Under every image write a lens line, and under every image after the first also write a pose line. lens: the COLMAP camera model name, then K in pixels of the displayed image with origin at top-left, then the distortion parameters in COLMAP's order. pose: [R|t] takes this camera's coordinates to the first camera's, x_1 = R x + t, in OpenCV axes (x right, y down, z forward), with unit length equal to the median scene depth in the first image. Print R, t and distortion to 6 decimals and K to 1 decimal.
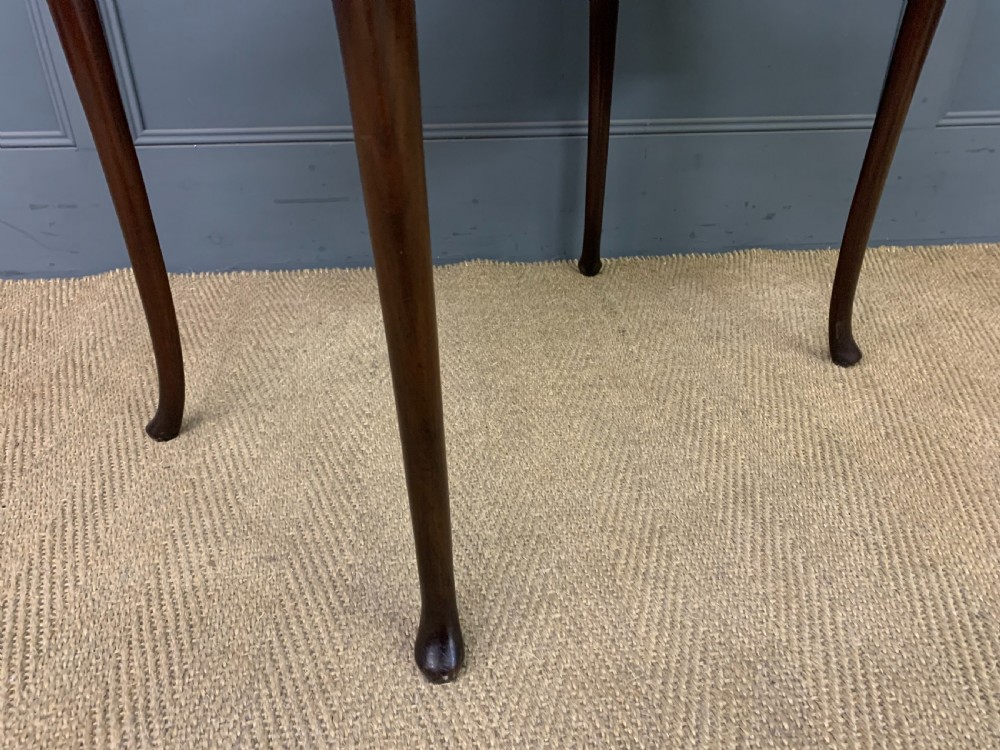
lens RADIAL K [[772.1, 0, 503.1], [0, 772.1, 379.1], [0, 0, 1]] dist [0.006071, 0.000856]
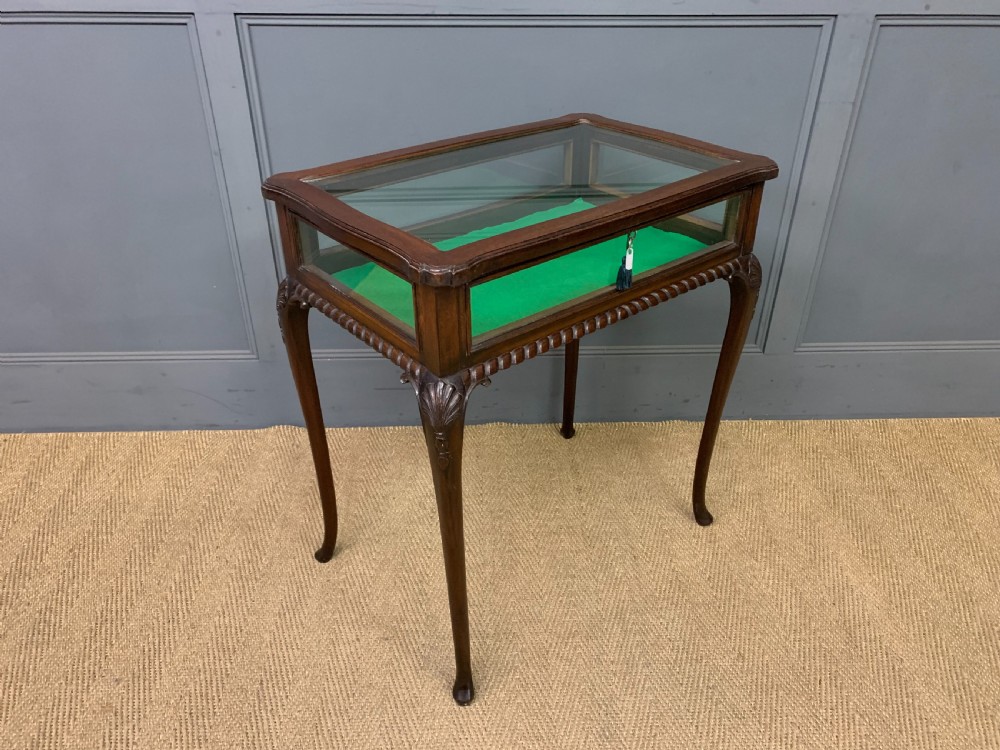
lens RADIAL K [[772.1, 0, 502.5], [0, 772.1, 375.6], [0, 0, 1]] dist [0.006071, 0.000856]
pose [[0.998134, 0.038361, -0.047505, 0.068329], [-0.036919, 0.998842, 0.030861, -0.422855], [0.048634, -0.029049, 0.998394, -0.804826]]
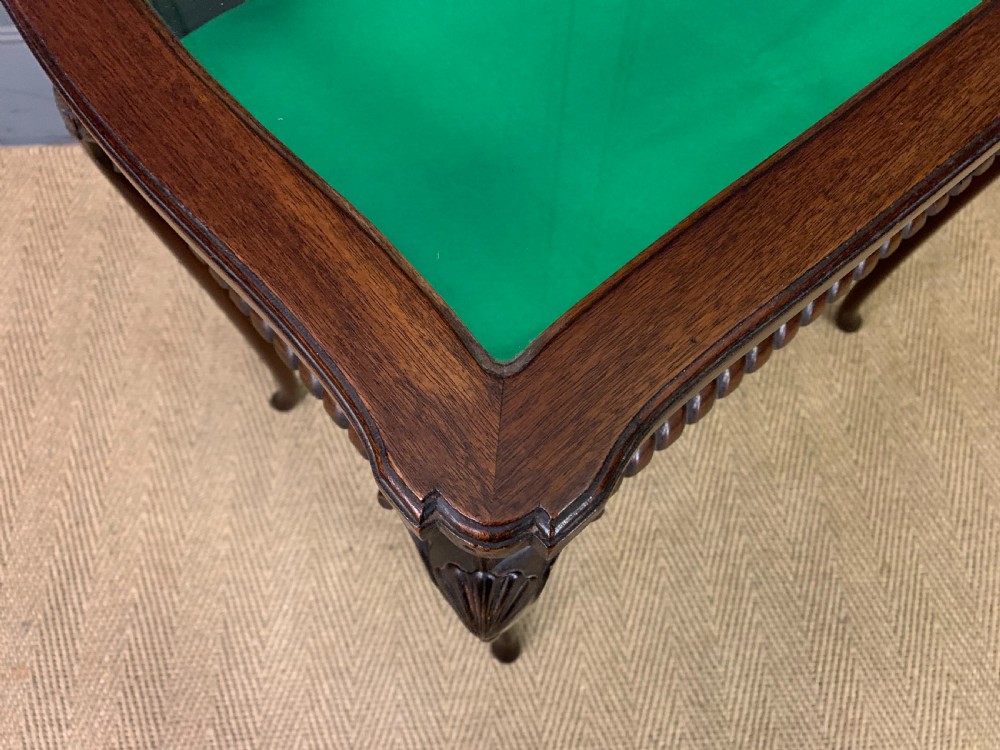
lens RADIAL K [[772.1, 0, 499.6], [0, 772.1, 375.9], [0, 0, 1]] dist [0.006071, 0.000856]
pose [[0.998972, 0.044490, -0.008700, -0.067561], [-0.029612, 0.785731, 0.617859, -0.722618], [0.034324, -0.616966, 0.786241, 0.026414]]
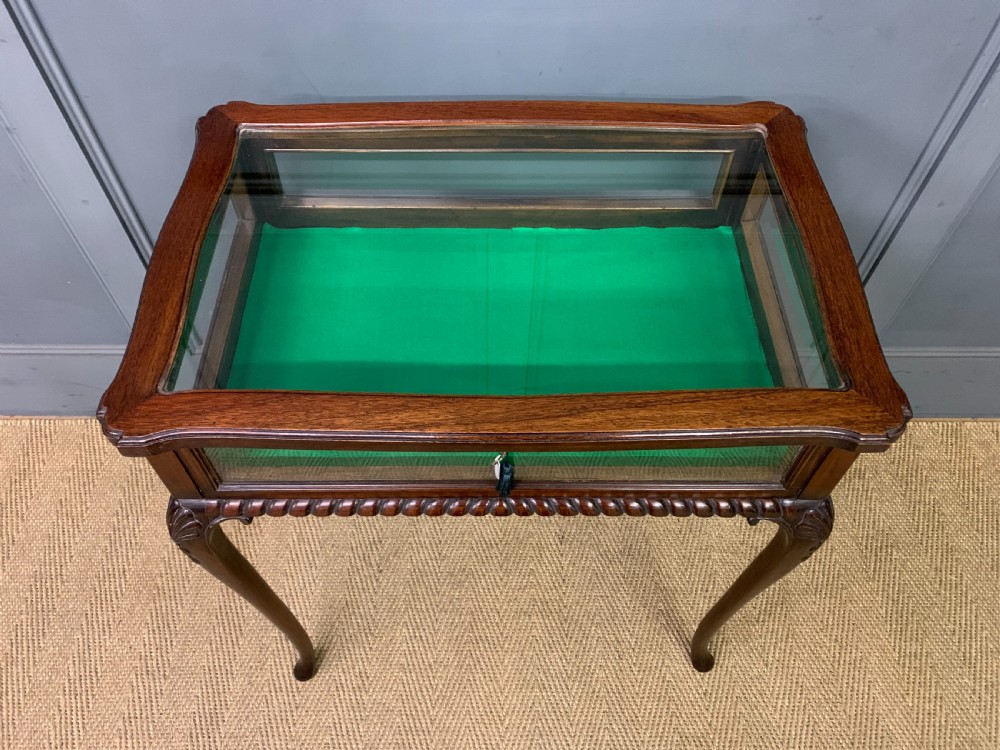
lens RADIAL K [[772.1, 0, 496.1], [0, 772.1, 371.4], [0, 0, 1]] dist [0.006071, 0.000856]
pose [[0.995201, 0.084394, -0.049517, 0.097685], [-0.055815, 0.905283, 0.421126, -1.062532], [0.080368, -0.416342, 0.905649, -0.149900]]
